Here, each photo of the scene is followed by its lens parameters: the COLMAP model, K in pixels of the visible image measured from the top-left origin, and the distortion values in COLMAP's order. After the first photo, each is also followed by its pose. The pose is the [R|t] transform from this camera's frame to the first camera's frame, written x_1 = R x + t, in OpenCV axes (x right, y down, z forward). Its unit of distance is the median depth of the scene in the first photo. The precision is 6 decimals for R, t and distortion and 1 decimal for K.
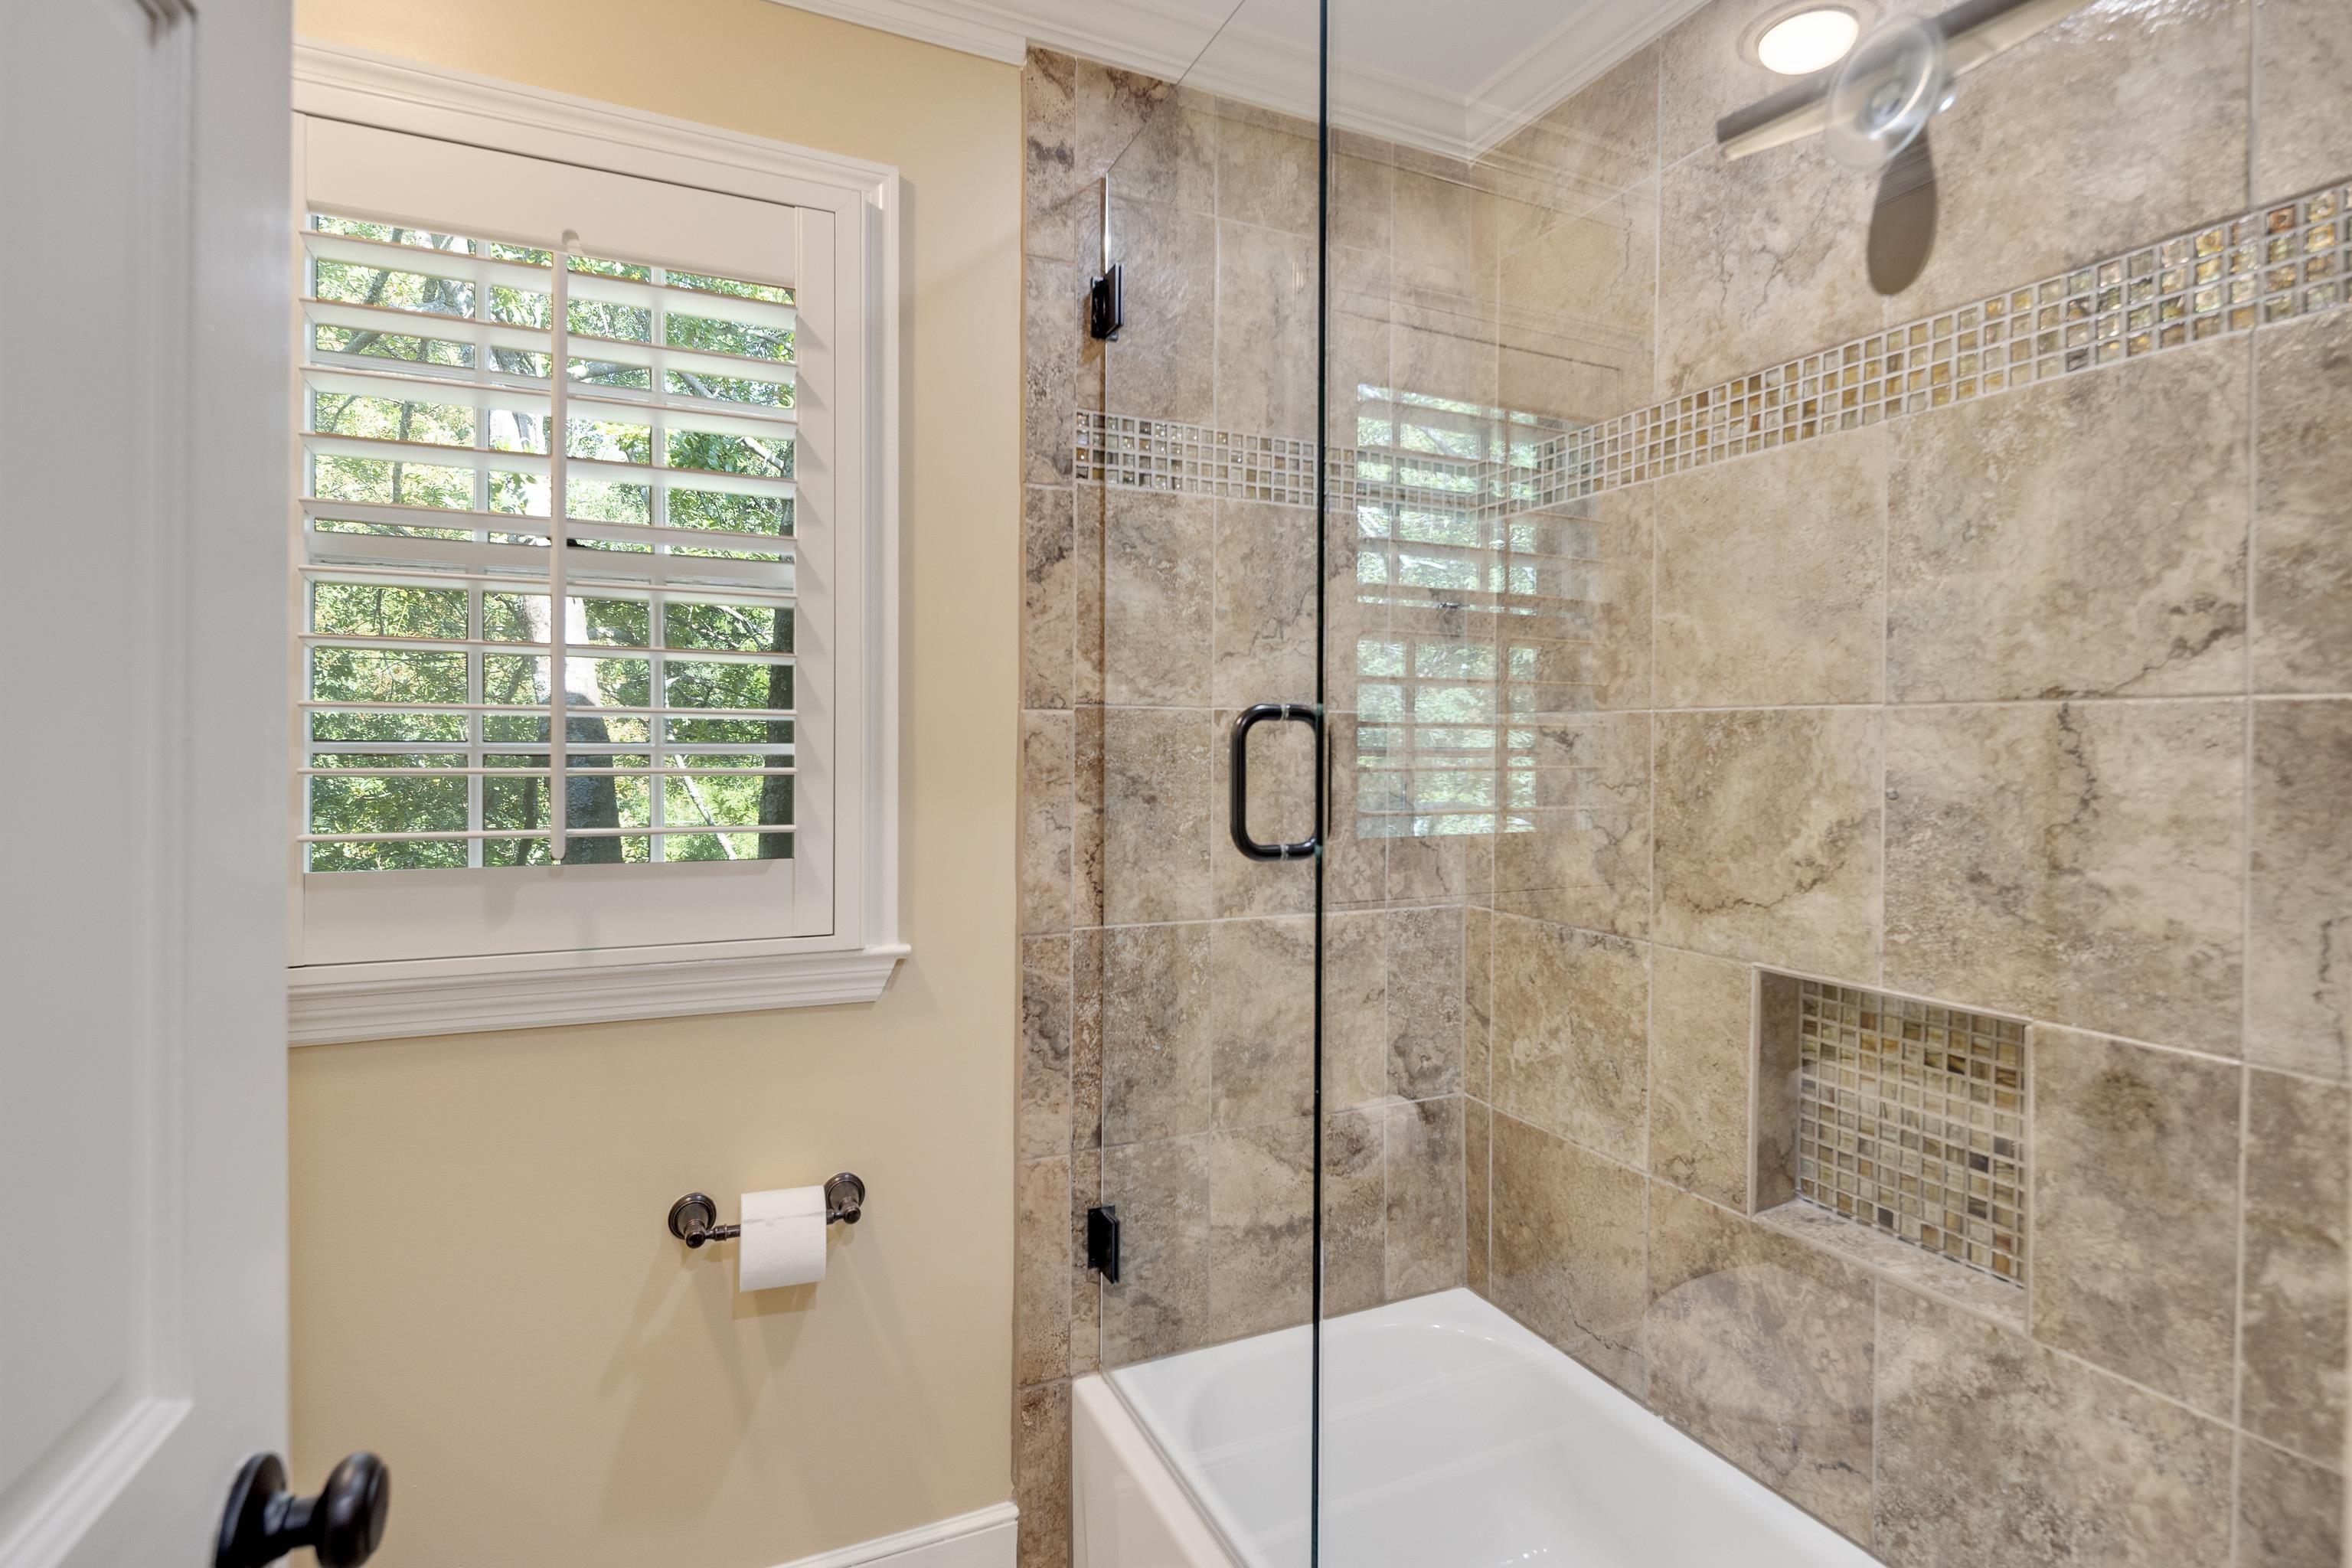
lens RADIAL K [[1135.2, 0, 1163.6], [0, 1135.2, 756.0], [0, 0, 1]] dist [0.002309, -0.001080]
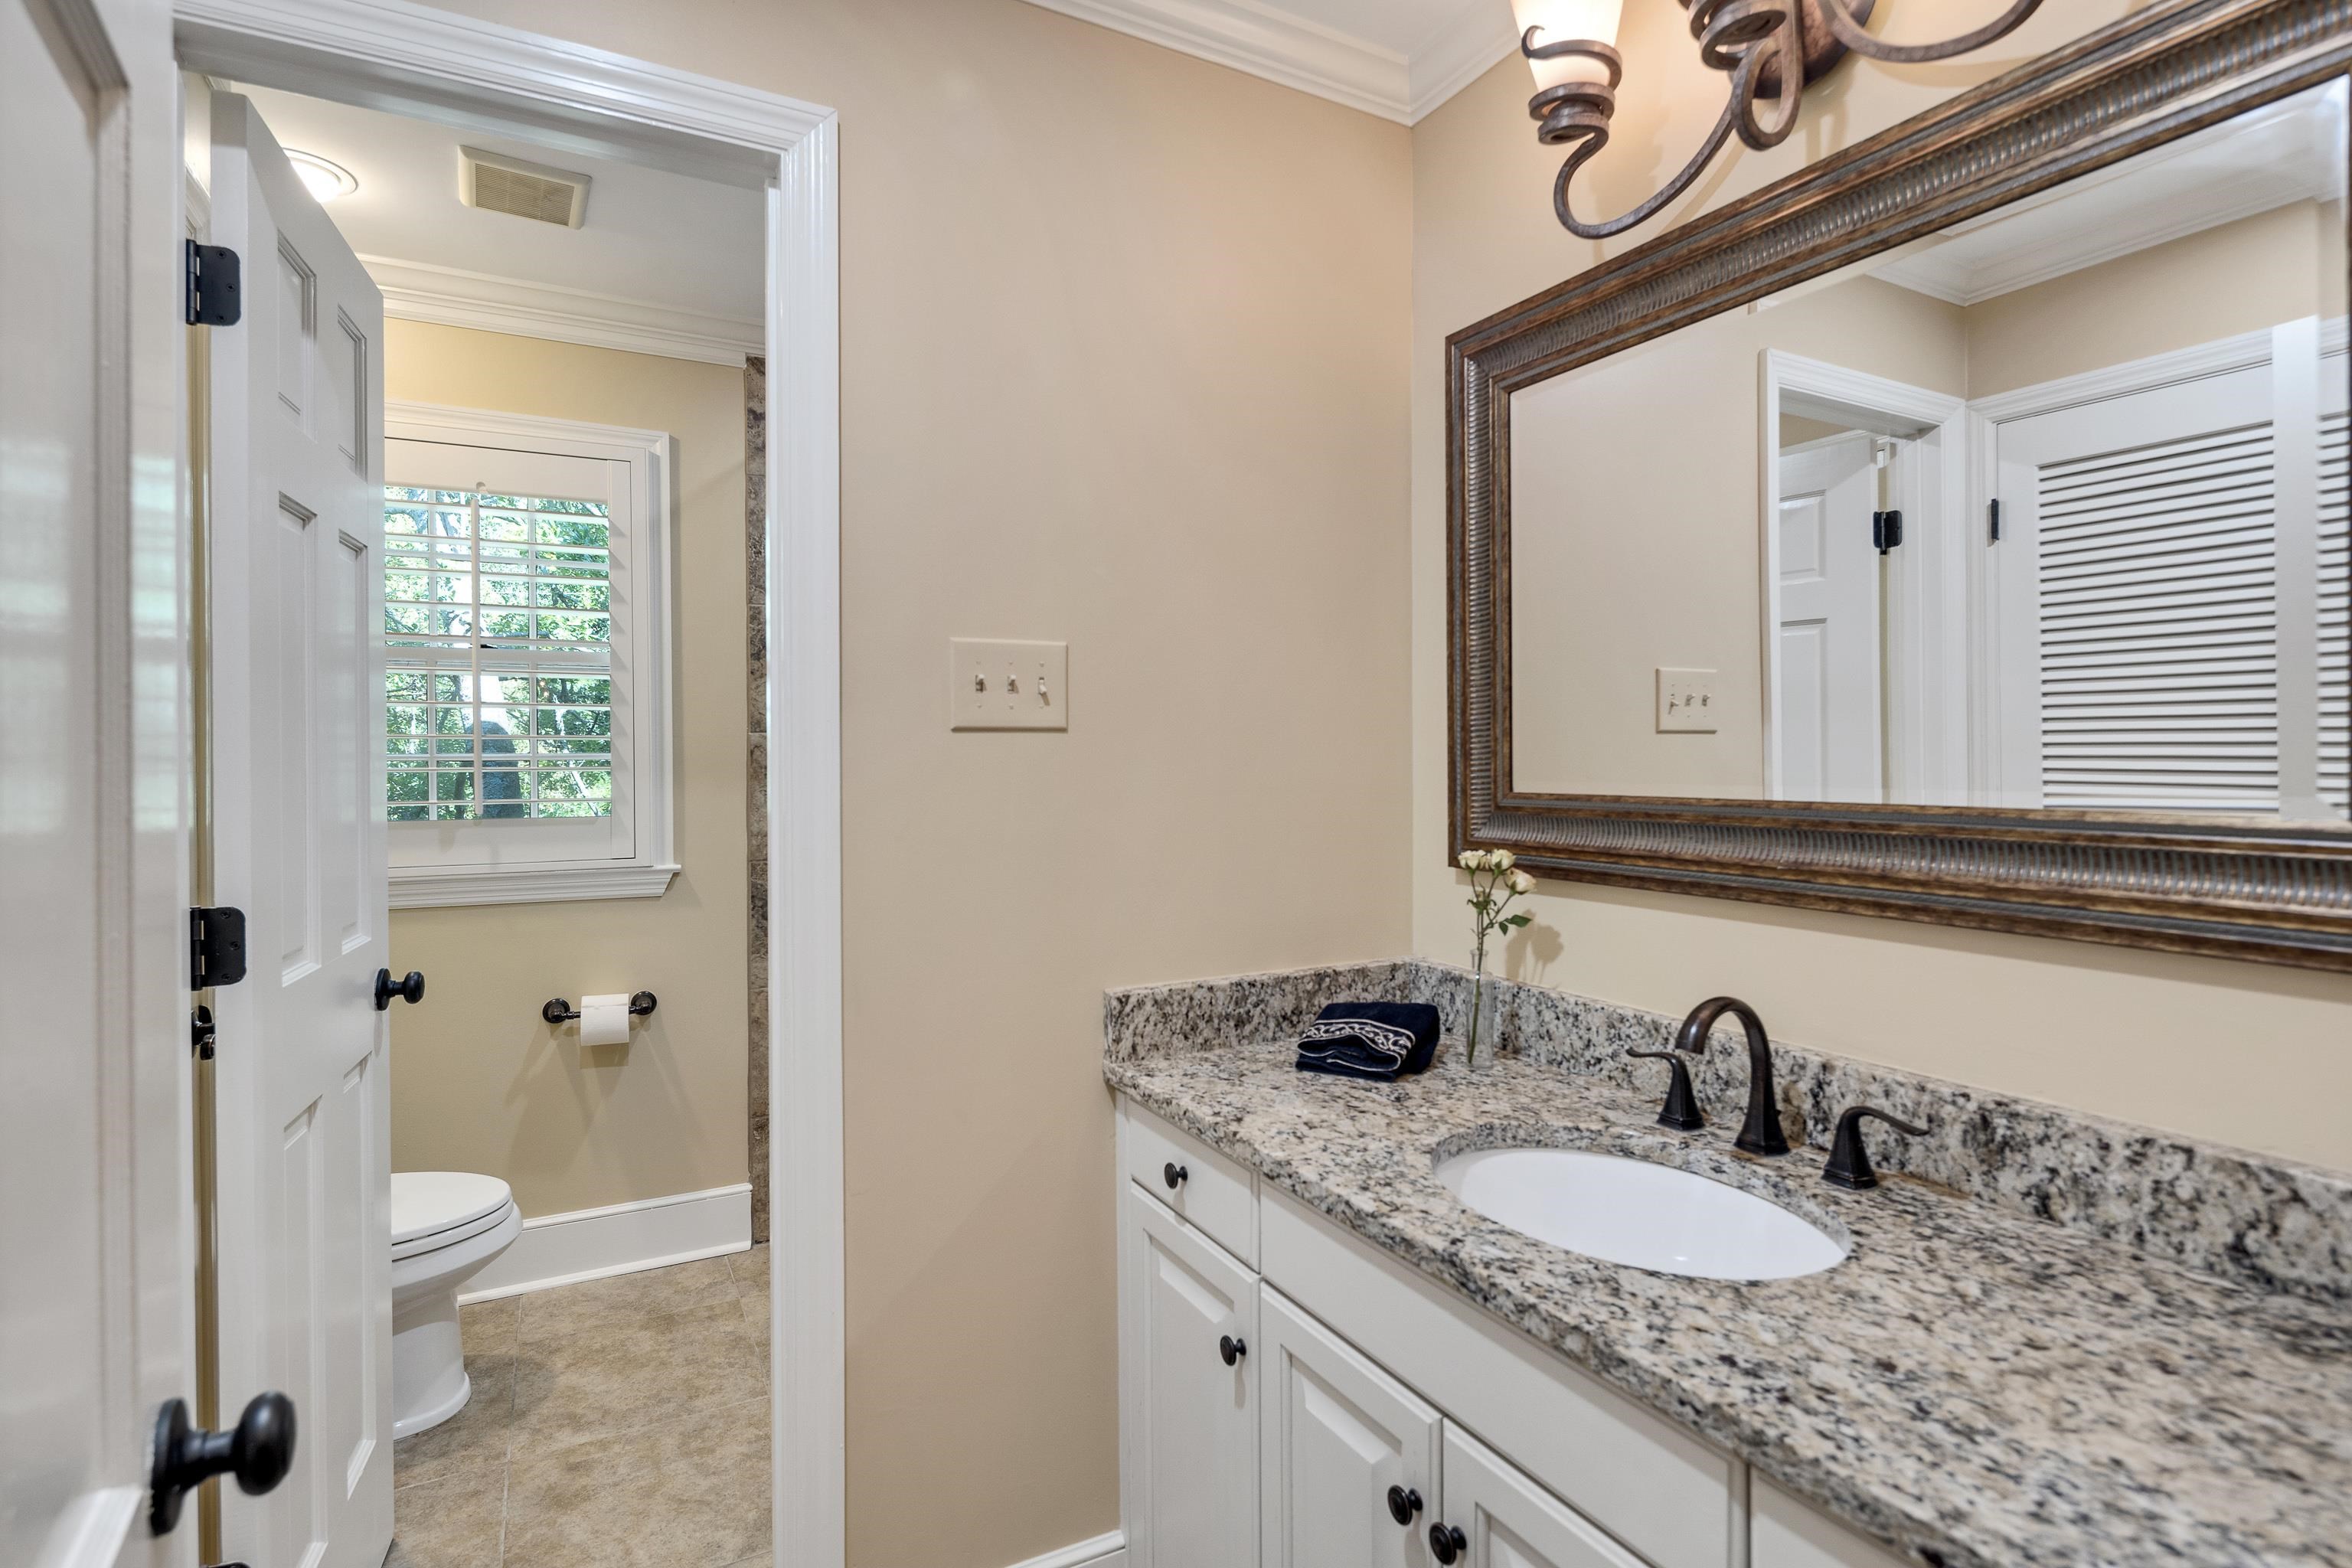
lens RADIAL K [[1166.2, 0, 1175.0], [0, 1166.2, 765.6], [0, 0, 1]] dist [0.000628, 0.000099]
pose [[0.998860, -0.011261, 0.046392, 0.489561], [0.011107, 0.999932, 0.003566, 0.012033], [-0.046429, -0.003047, 0.998917, -0.907394]]
